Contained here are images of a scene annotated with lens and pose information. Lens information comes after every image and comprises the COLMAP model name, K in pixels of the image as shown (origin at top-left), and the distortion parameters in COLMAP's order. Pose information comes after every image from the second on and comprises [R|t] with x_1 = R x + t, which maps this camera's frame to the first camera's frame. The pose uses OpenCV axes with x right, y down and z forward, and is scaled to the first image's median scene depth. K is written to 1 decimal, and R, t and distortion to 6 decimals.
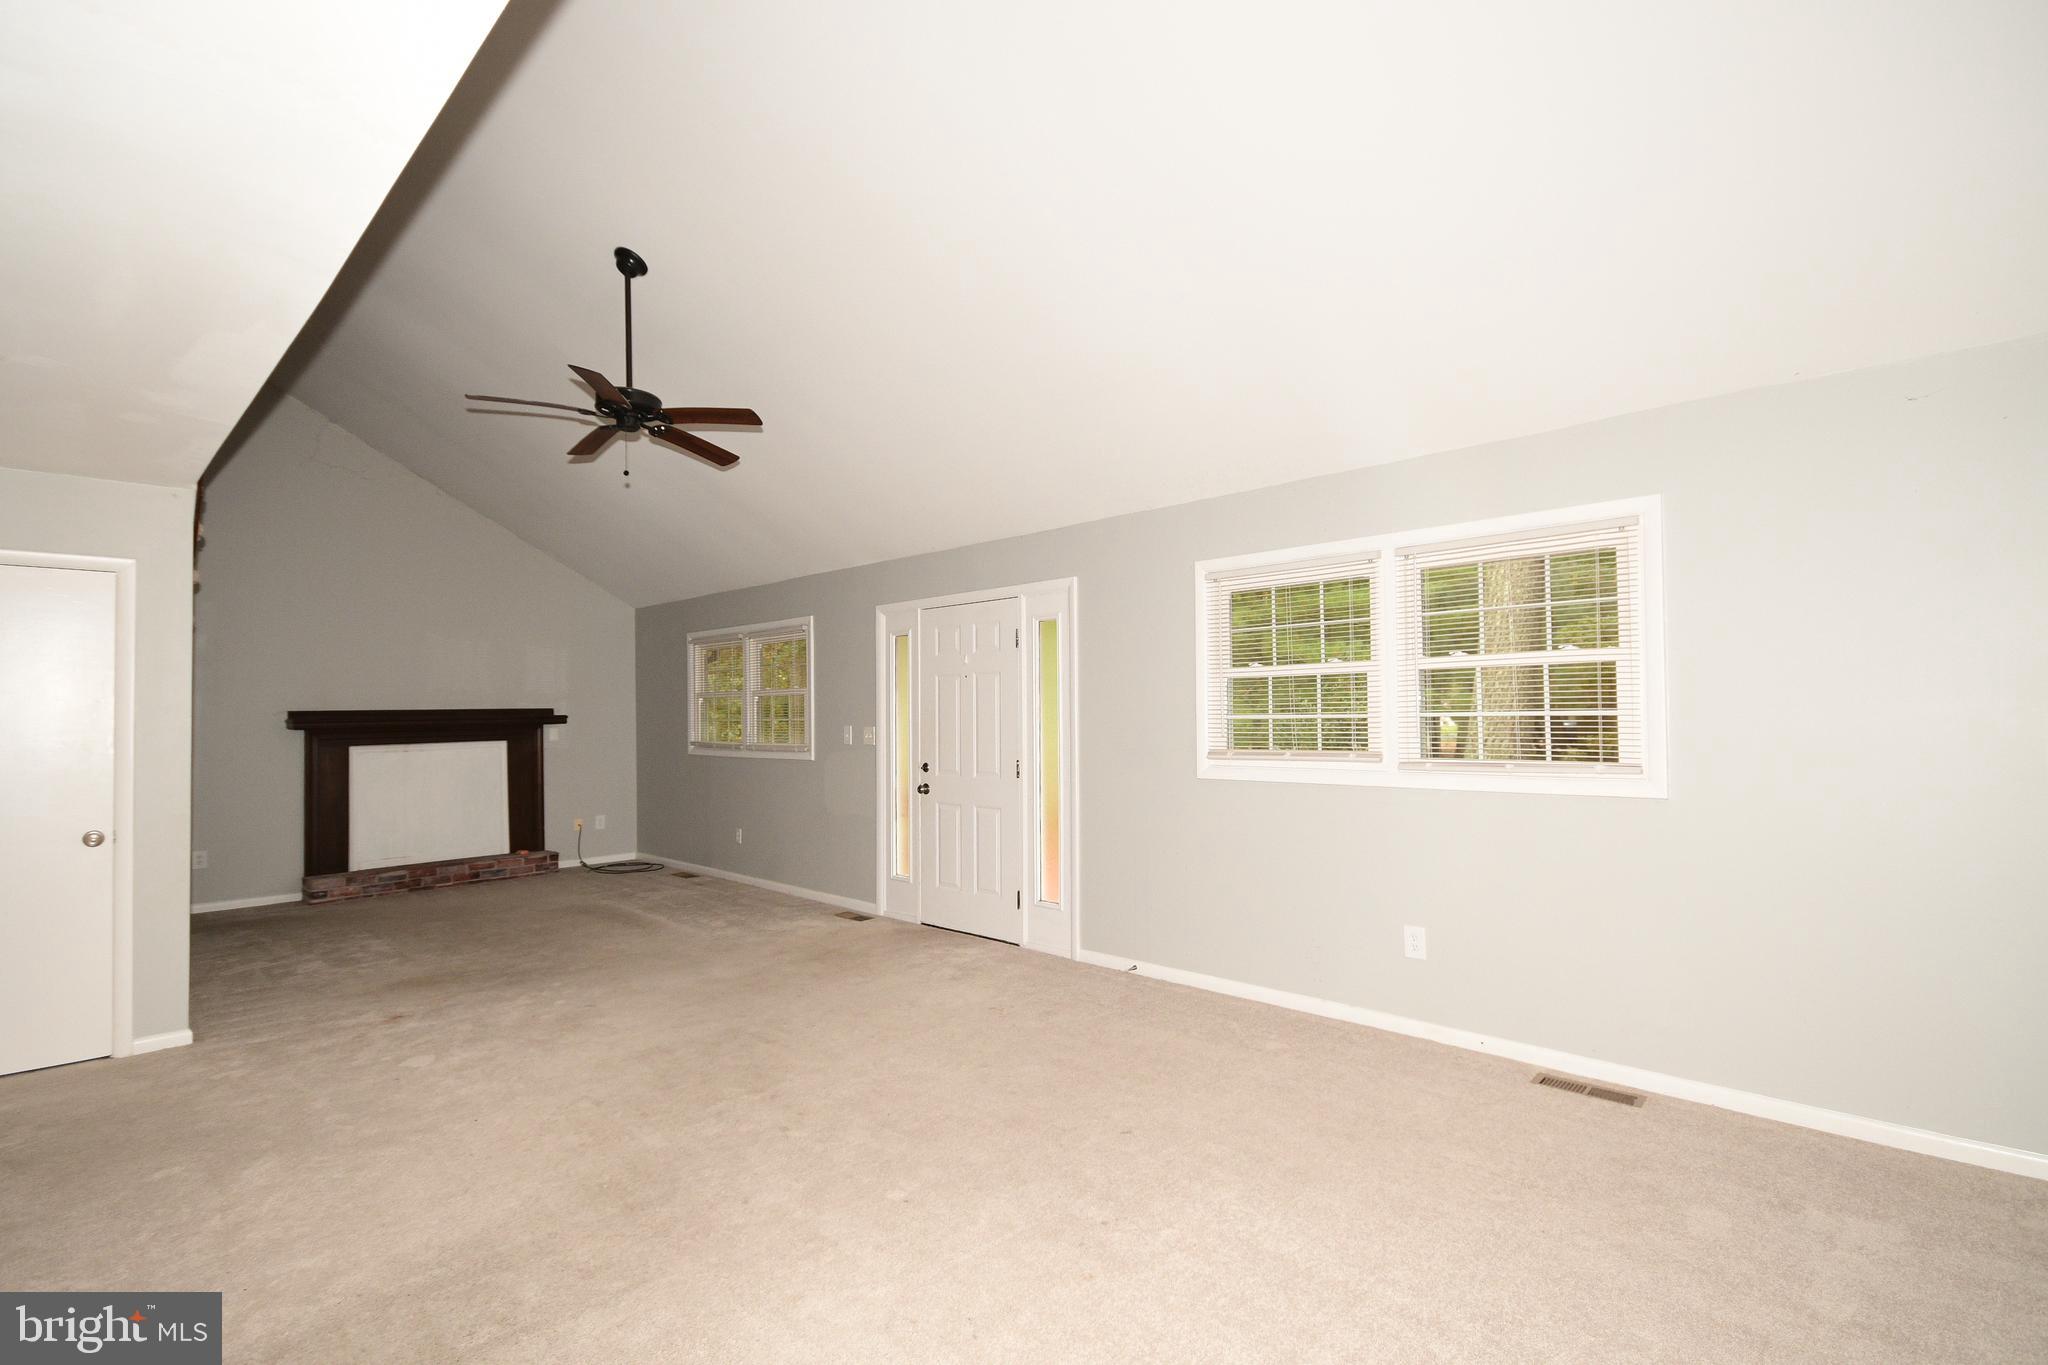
lens RADIAL K [[954.5, 0, 1032.4], [0, 954.5, 690.8], [0, 0, 1]] dist [0.003641, 0.000711]
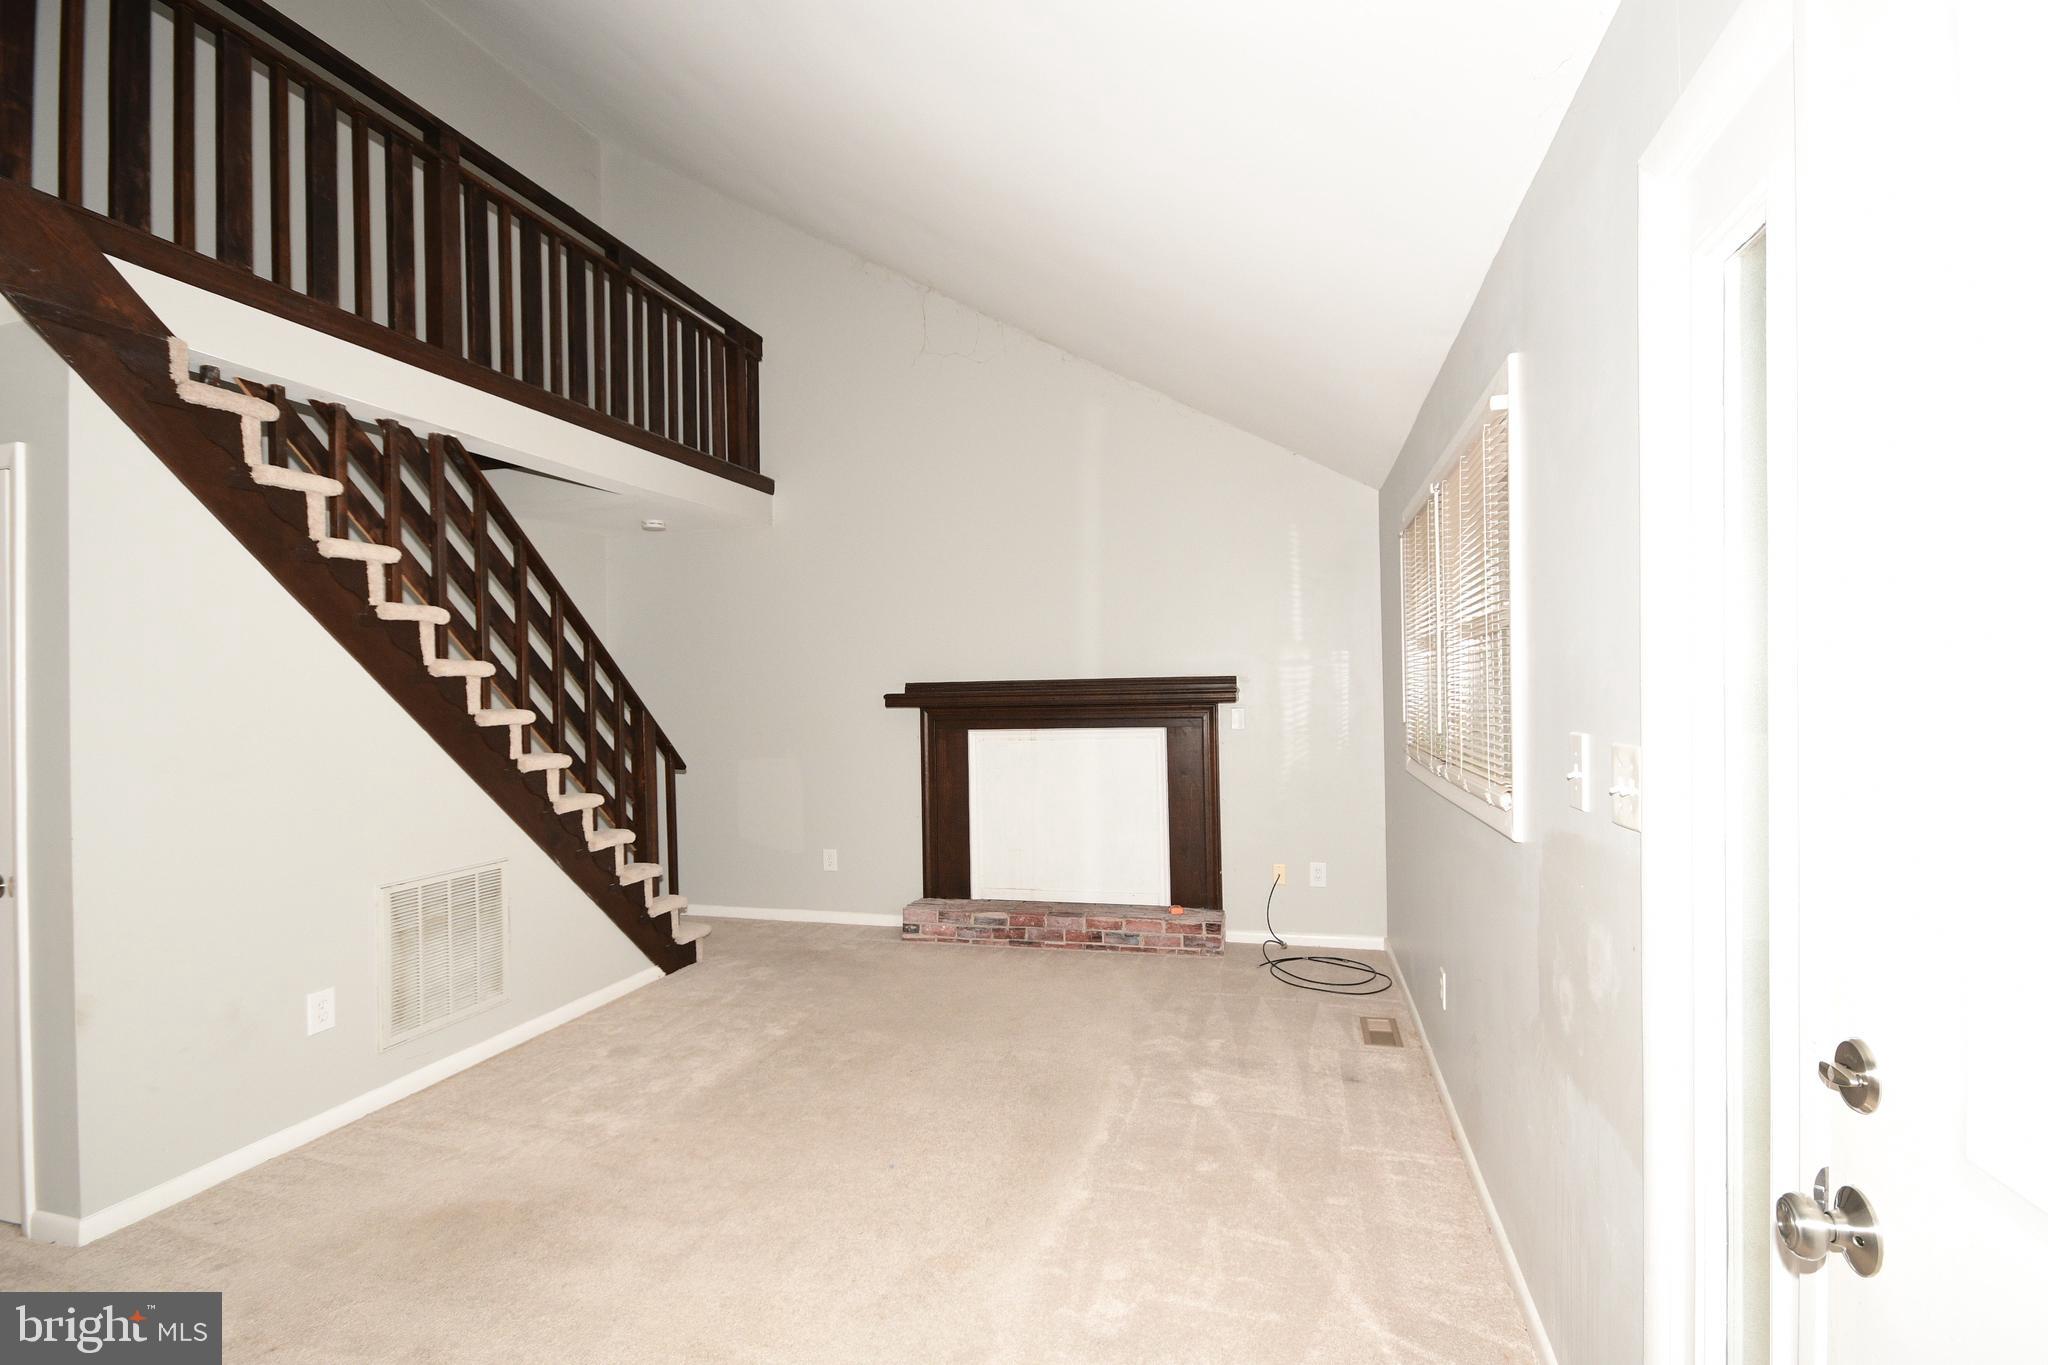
lens RADIAL K [[954.5, 0, 1022.8], [0, 954.5, 682.4], [0, 0, 1]] dist [0.003641, 0.000711]
pose [[0.471058, -0.006940, -0.882075, -0.039236], [0.030378, 0.999504, 0.008359, 0.015830], [0.881579, -0.030733, 0.471035, 0.713233]]
